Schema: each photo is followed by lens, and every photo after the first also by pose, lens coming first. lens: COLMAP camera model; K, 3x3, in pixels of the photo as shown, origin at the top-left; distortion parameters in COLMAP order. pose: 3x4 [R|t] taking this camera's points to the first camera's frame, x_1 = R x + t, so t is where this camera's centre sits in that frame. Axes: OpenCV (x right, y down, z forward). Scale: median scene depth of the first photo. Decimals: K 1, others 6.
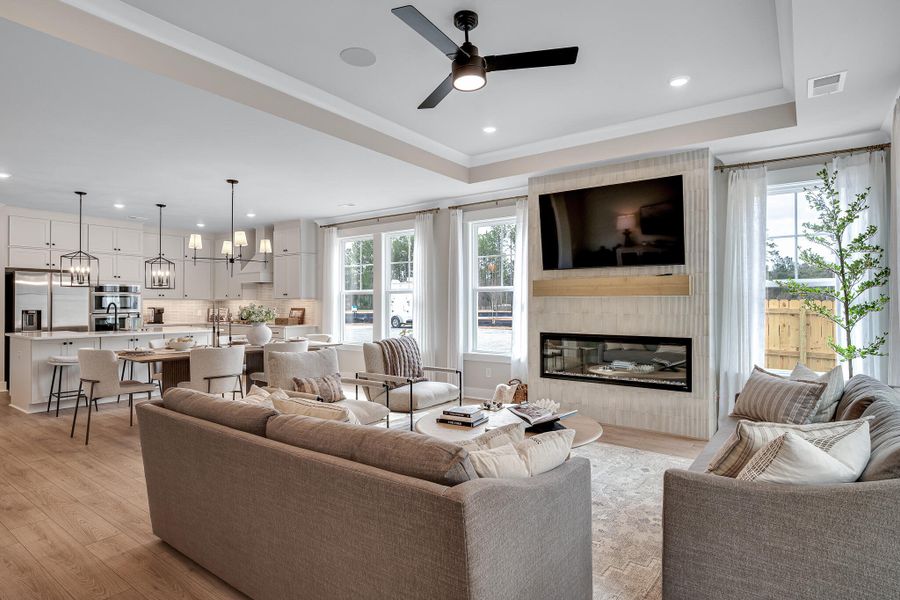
lens RADIAL K [[485.0, 0, 450.8], [0, 485.0, 302.5], [0, 0, 1]] dist [-0.002505, -0.000724]
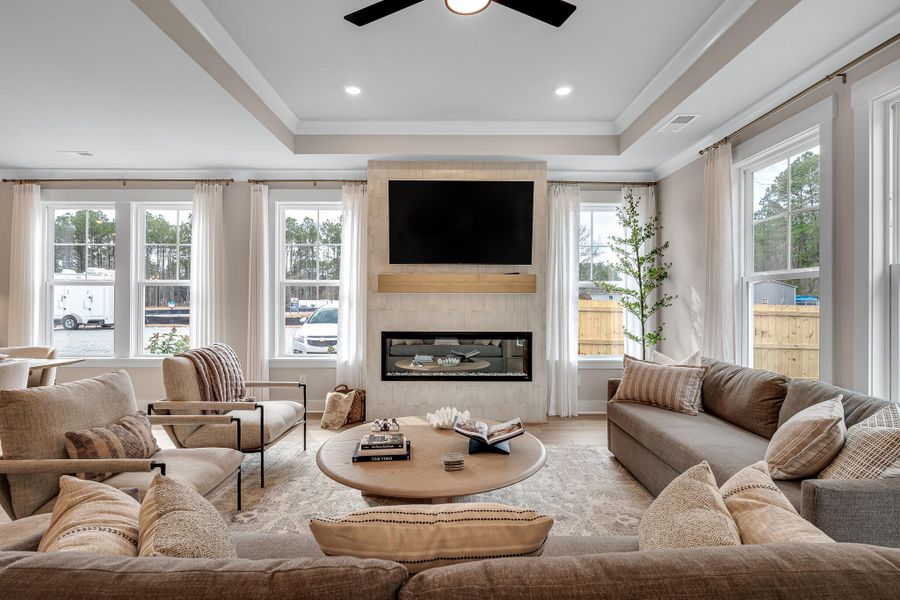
lens RADIAL K [[439.6, 0, 451.5], [0, 439.6, 301.3], [0, 0, 1]] dist [0.001020, -0.000658]
pose [[0.804462, 0.002527, 0.593999, -0.197650], [-0.005248, 0.999982, 0.002853, 0.001534], [-0.593981, -0.005412, 0.804461, 0.248670]]
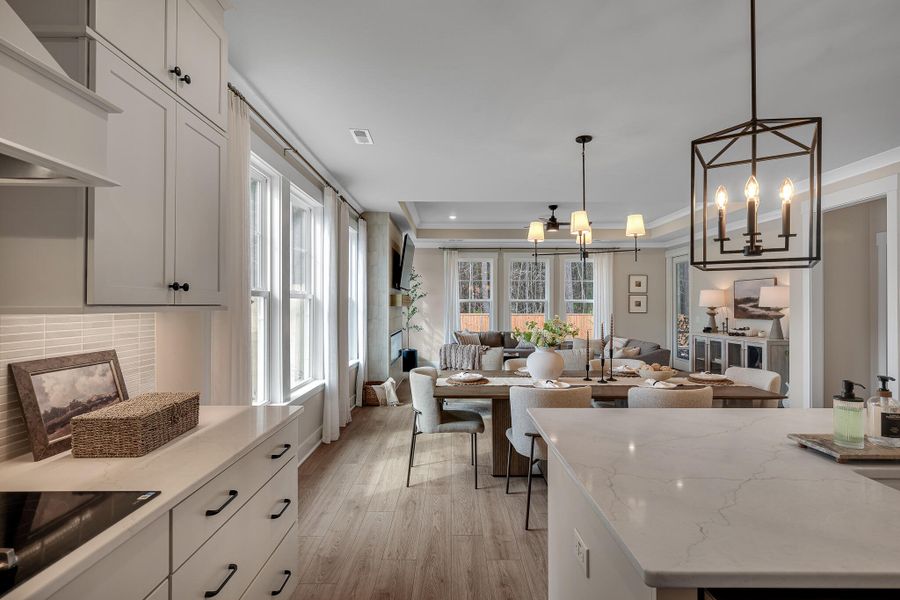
lens RADIAL K [[439.6, 0, 451.5], [0, 439.6, 301.3], [0, 0, 1]] dist [0.001020, -0.000658]
pose [[-0.594056, 0.006850, 0.804395, -0.846638], [-0.002941, 0.999939, -0.010687, -0.012814], [-0.804419, -0.008715, -0.593999, 1.533729]]
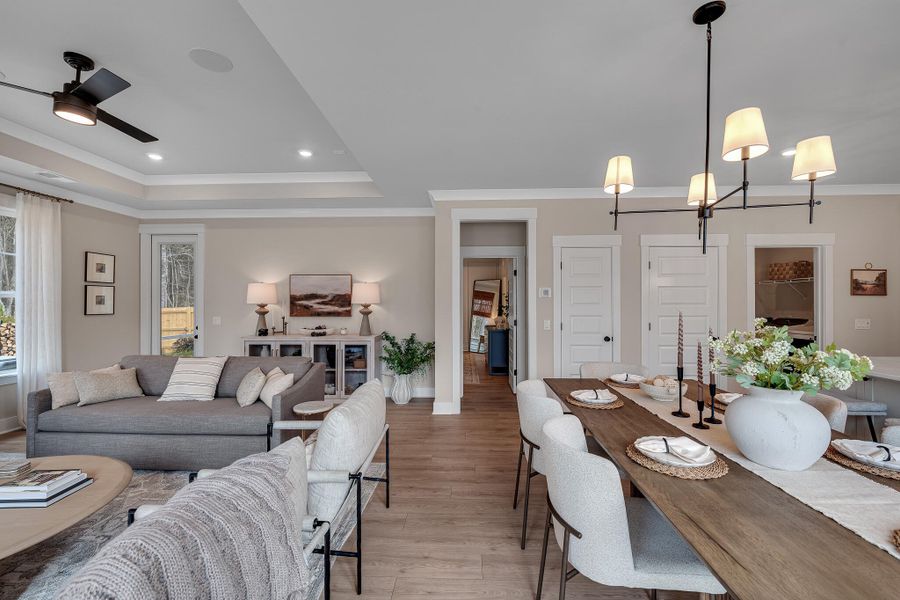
lens RADIAL K [[375.2, 0, 450.0], [0, 375.2, 300.0], [0, 0, 1]] dist [-0.002553, -0.000428]
pose [[-0.830353, -0.002107, -0.557233, -0.102899], [0.003641, 0.999951, -0.009206, -0.012243], [0.557225, -0.009673, -0.830305, 1.145860]]
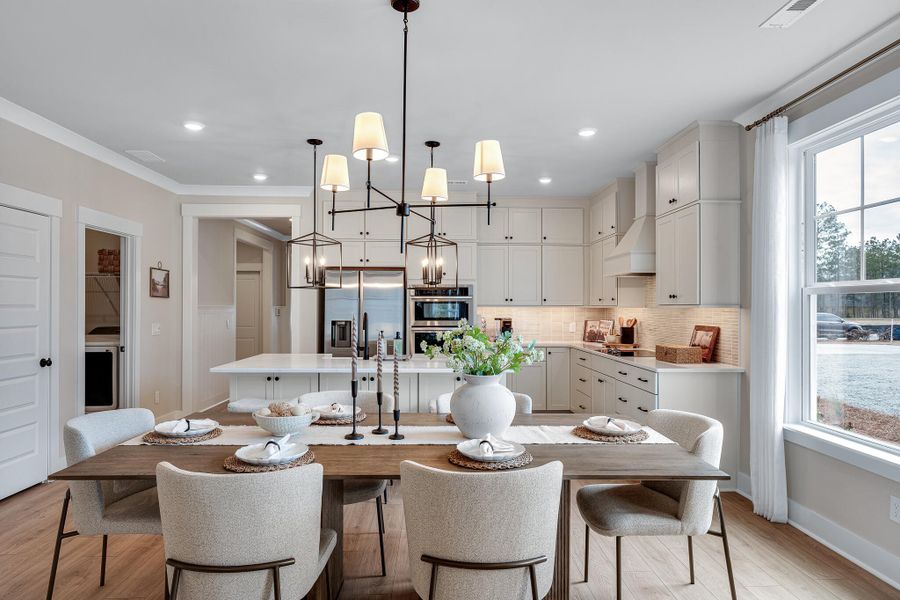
lens RADIAL K [[557.8, 0, 451.1], [0, 557.8, 303.5], [0, 0, 1]] dist [0.001327, 0.000309]
pose [[0.619640, -0.001341, -0.784885, -0.082759], [-0.001796, 0.999994, -0.003126, -0.011787], [0.784884, 0.003347, 0.619633, 0.760874]]
